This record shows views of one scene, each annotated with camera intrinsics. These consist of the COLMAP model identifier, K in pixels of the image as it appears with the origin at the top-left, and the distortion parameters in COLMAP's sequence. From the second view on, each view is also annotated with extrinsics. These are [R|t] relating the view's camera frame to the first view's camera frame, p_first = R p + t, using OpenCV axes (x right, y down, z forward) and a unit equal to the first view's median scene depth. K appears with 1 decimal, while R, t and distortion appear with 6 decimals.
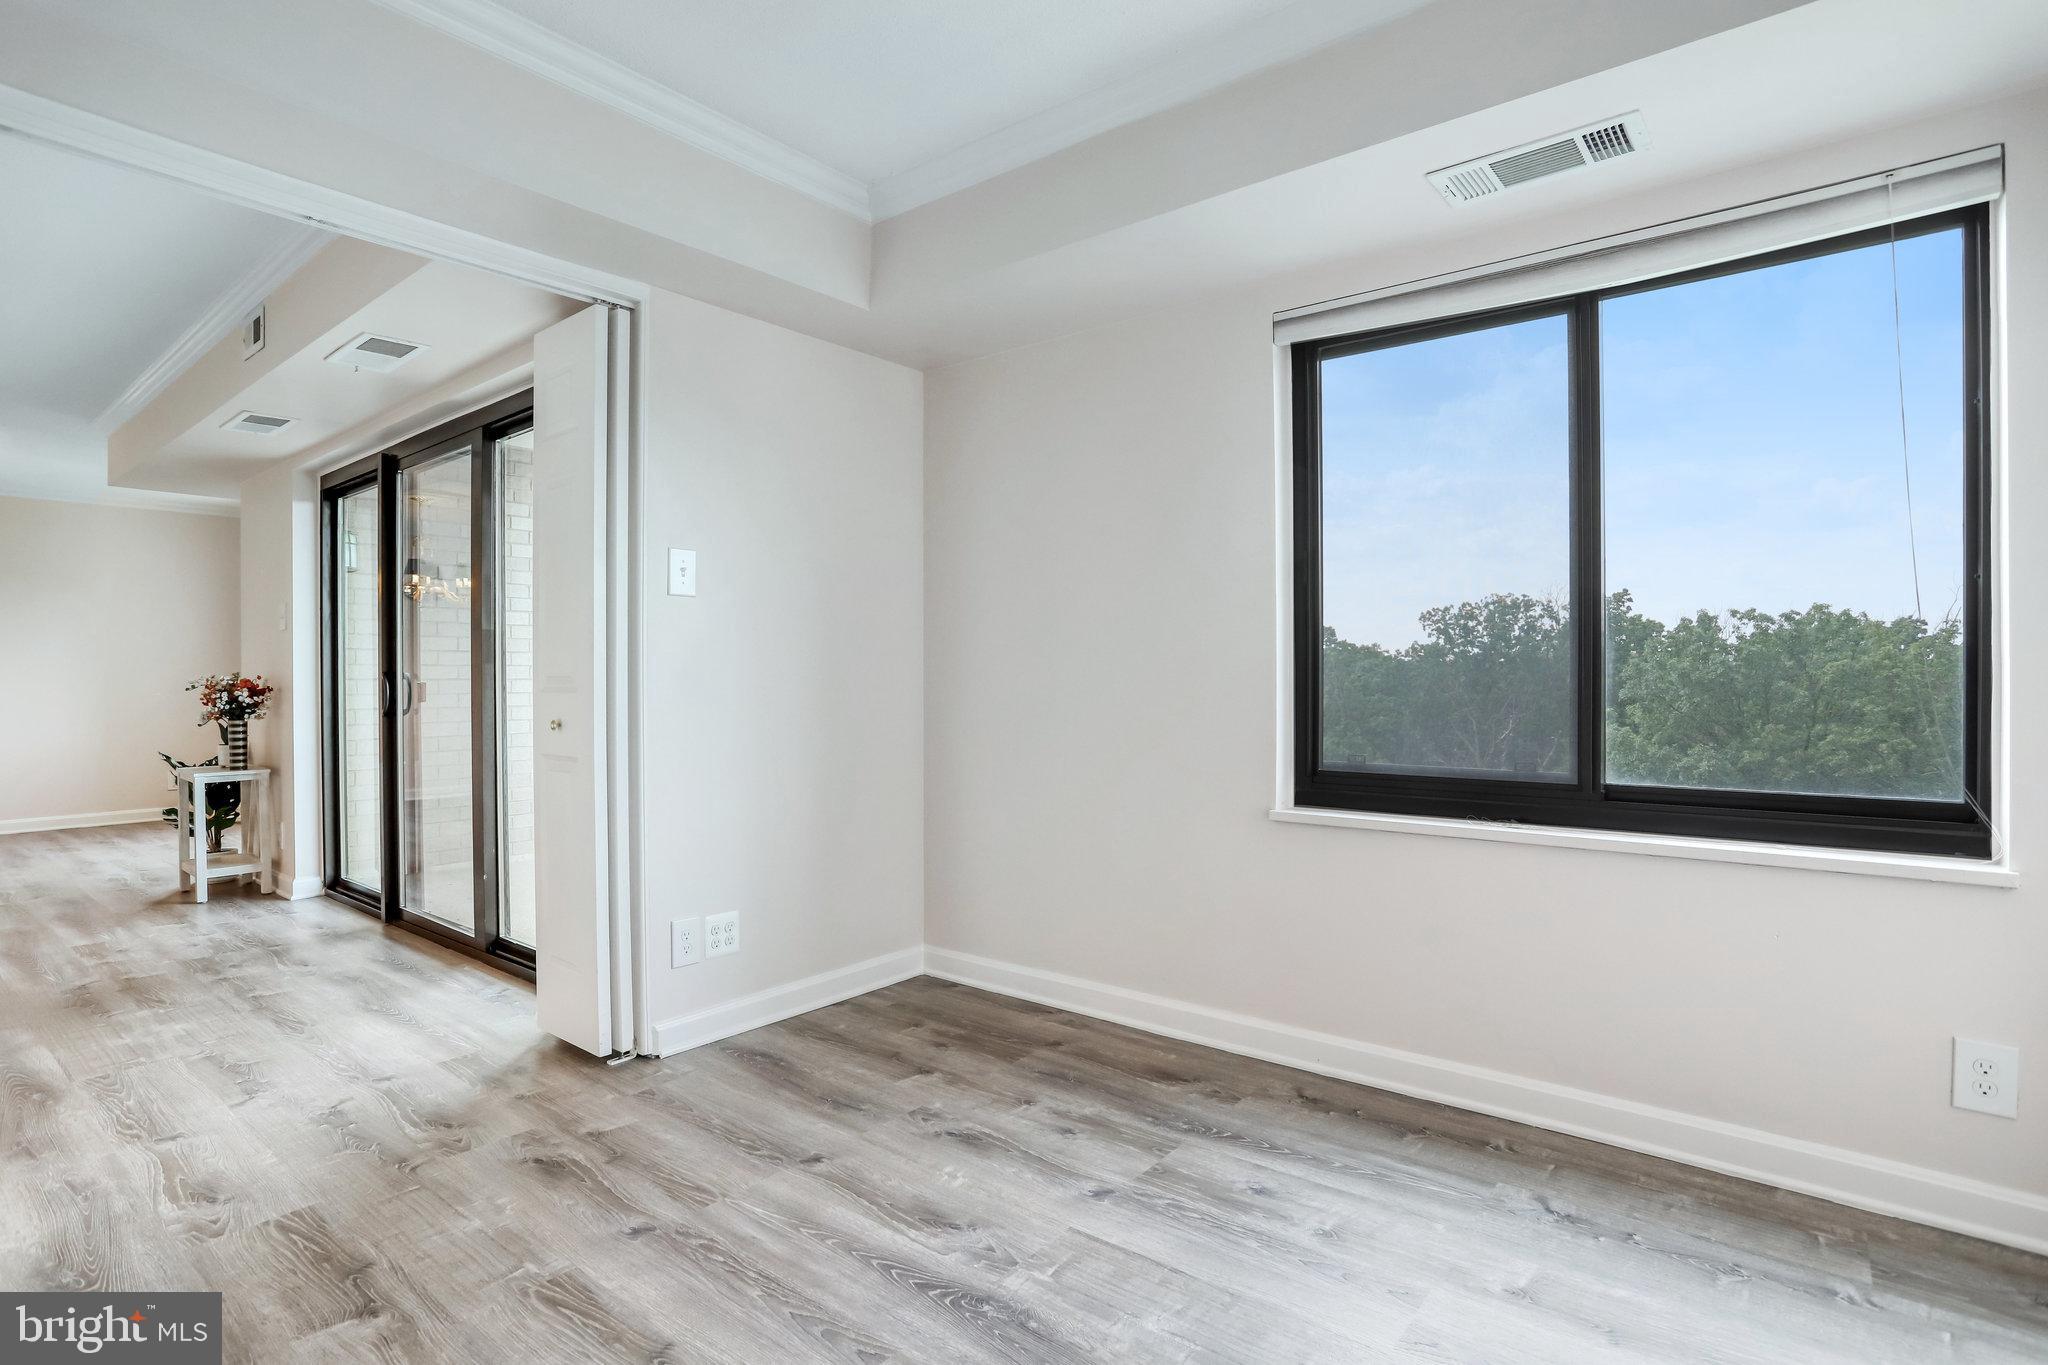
lens RADIAL K [[1051.7, 0, 1040.4], [0, 1051.7, 674.1], [0, 0, 1]] dist [-0.073749, 0.034973]
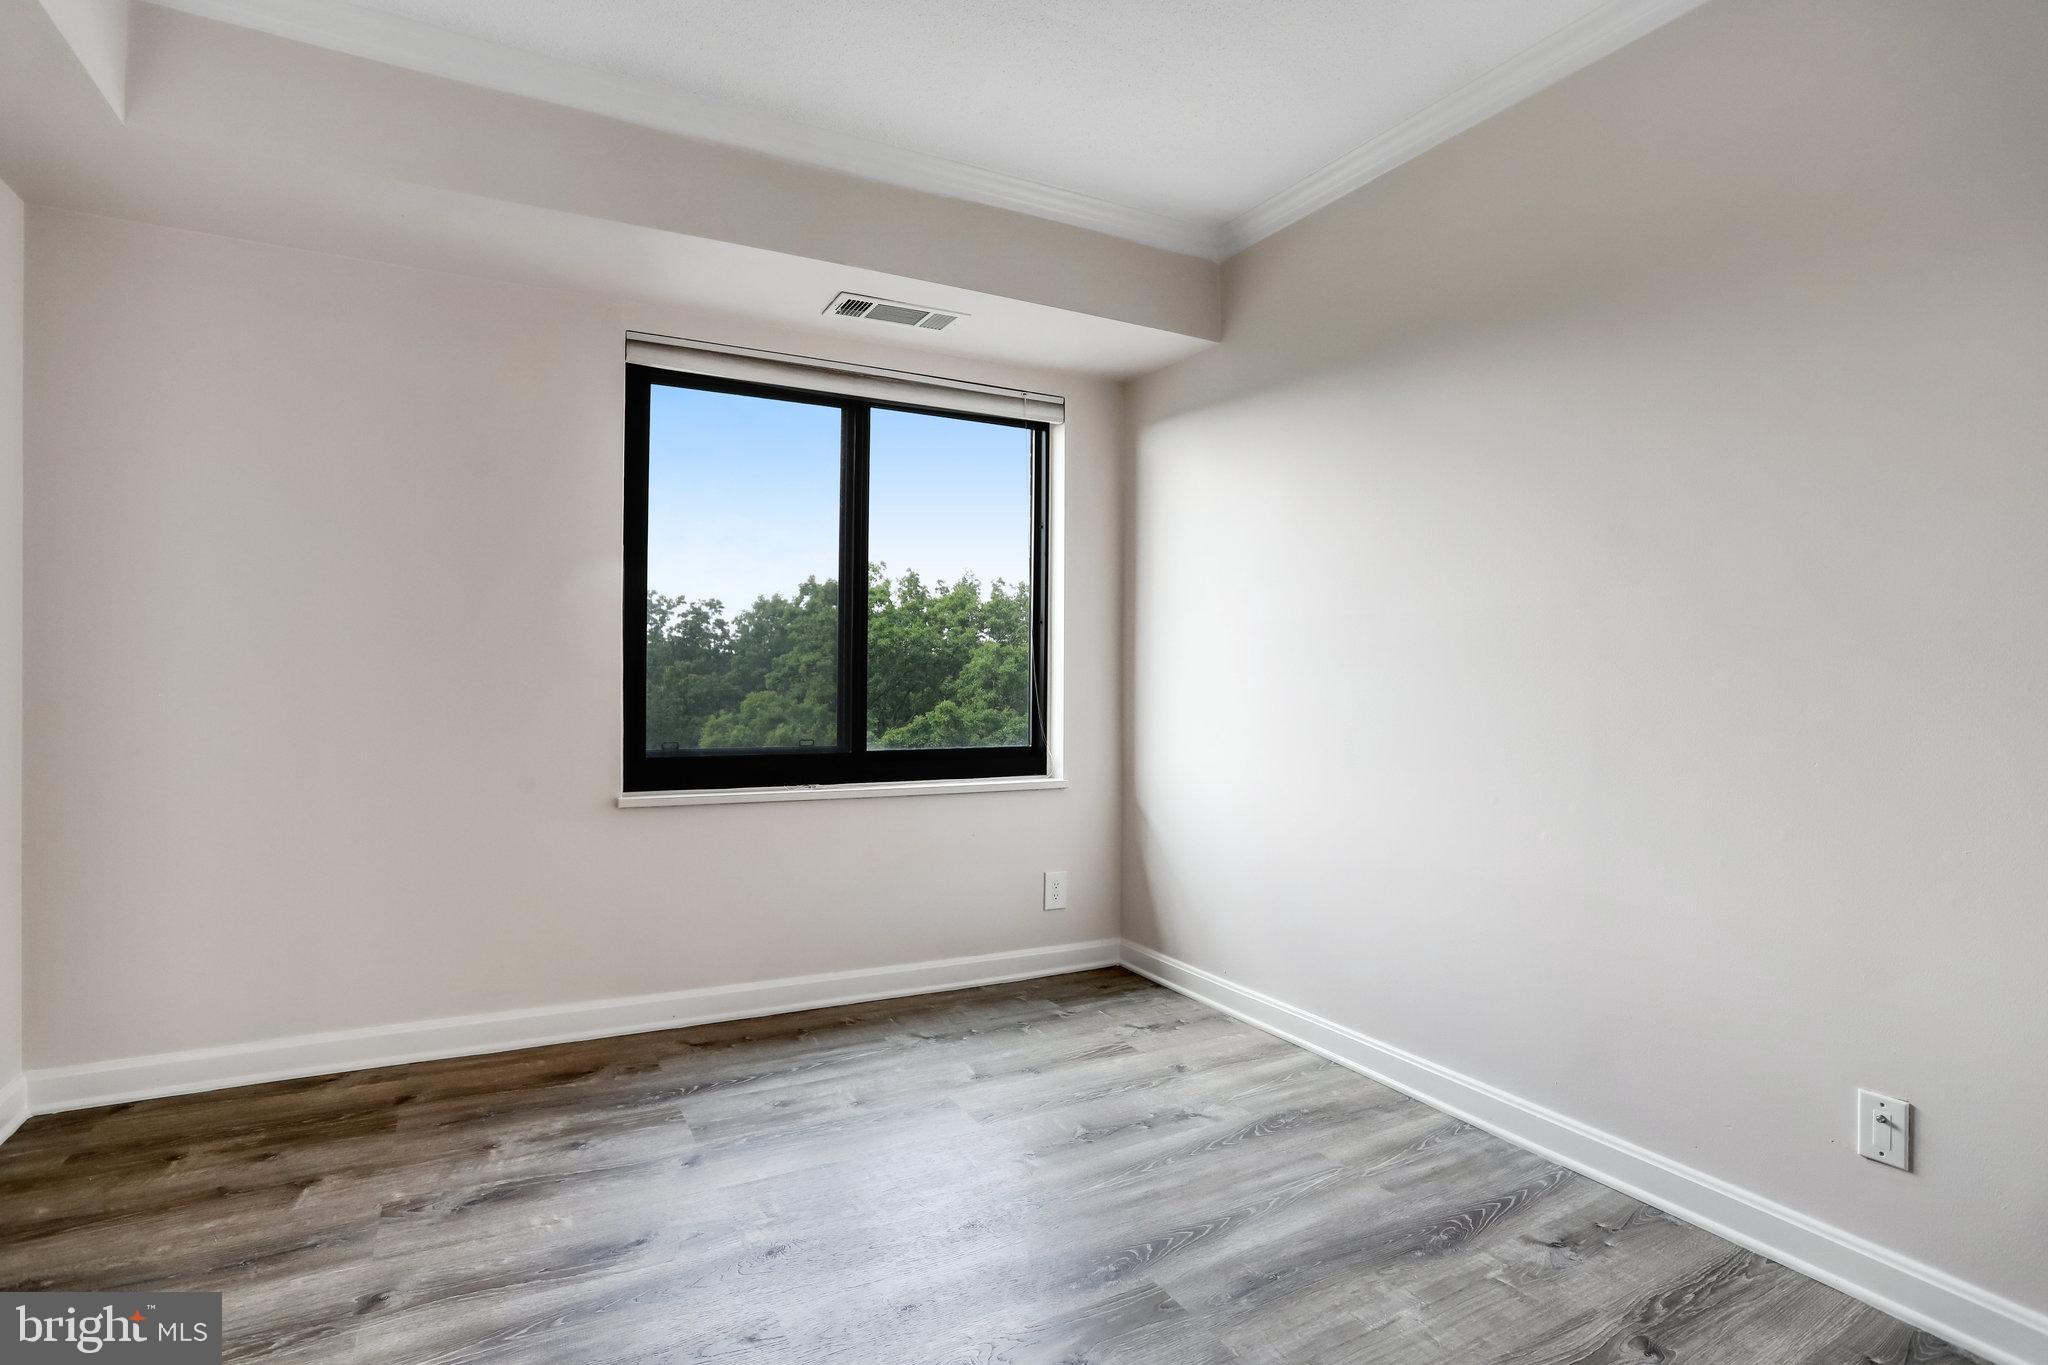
lens RADIAL K [[1051.7, 0, 1040.4], [0, 1051.7, 674.1], [0, 0, 1]] dist [-0.073749, 0.034973]
pose [[0.353926, 0.008292, 0.935237, -0.714803], [-0.011099, 0.999928, -0.004665, 0.005227], [-0.935208, -0.008729, 0.353992, 0.268069]]
